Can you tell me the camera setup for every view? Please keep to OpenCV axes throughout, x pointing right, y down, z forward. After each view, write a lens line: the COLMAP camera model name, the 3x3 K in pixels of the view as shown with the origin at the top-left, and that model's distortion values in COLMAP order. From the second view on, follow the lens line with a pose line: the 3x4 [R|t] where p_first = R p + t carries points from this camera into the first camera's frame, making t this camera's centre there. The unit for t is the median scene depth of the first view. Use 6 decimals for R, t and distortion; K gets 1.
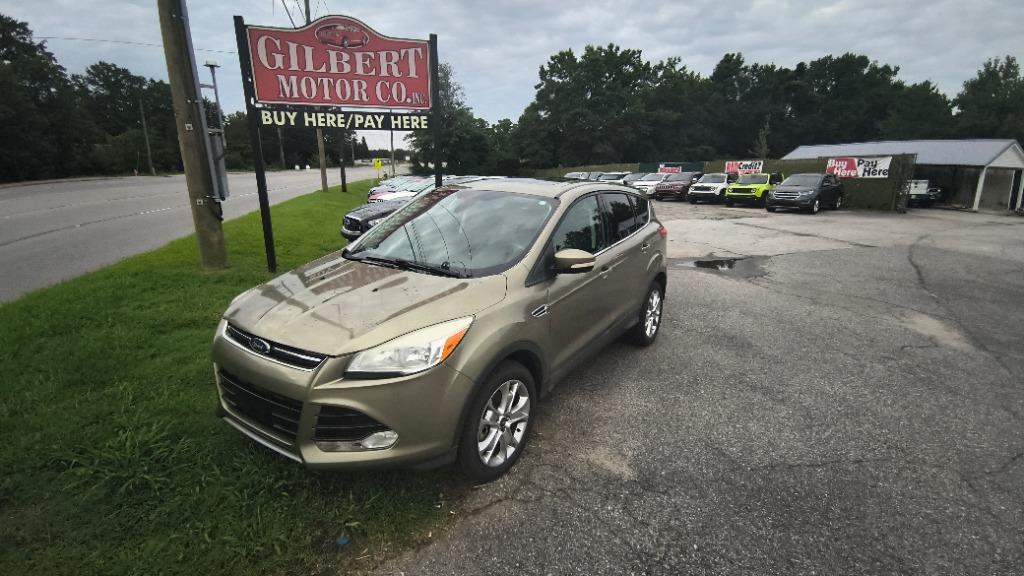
lens RADIAL K [[448.0, 0, 512.7], [0, 448.0, 293.5], [0, 0, 1]] dist [-0.002483, -0.009092]
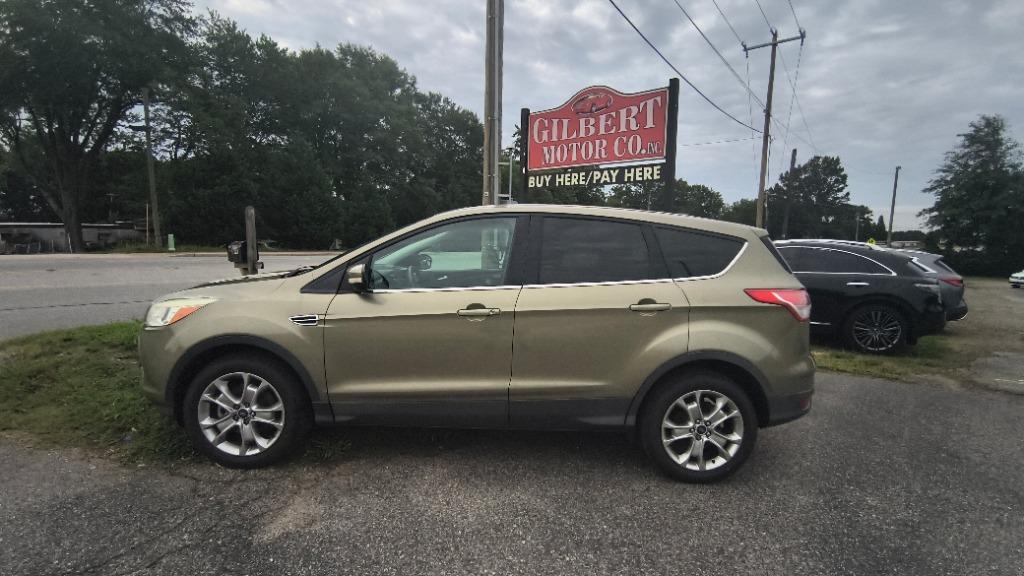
lens RADIAL K [[448.0, 0, 513.4], [0, 448.0, 290.7], [0, 0, 1]] dist [-0.002483, -0.009092]
pose [[0.604401, 0.093125, -0.791219, 0.130329], [-0.222138, 0.973456, -0.055114, -0.008919], [0.765085, 0.209070, 0.609044, 0.089545]]
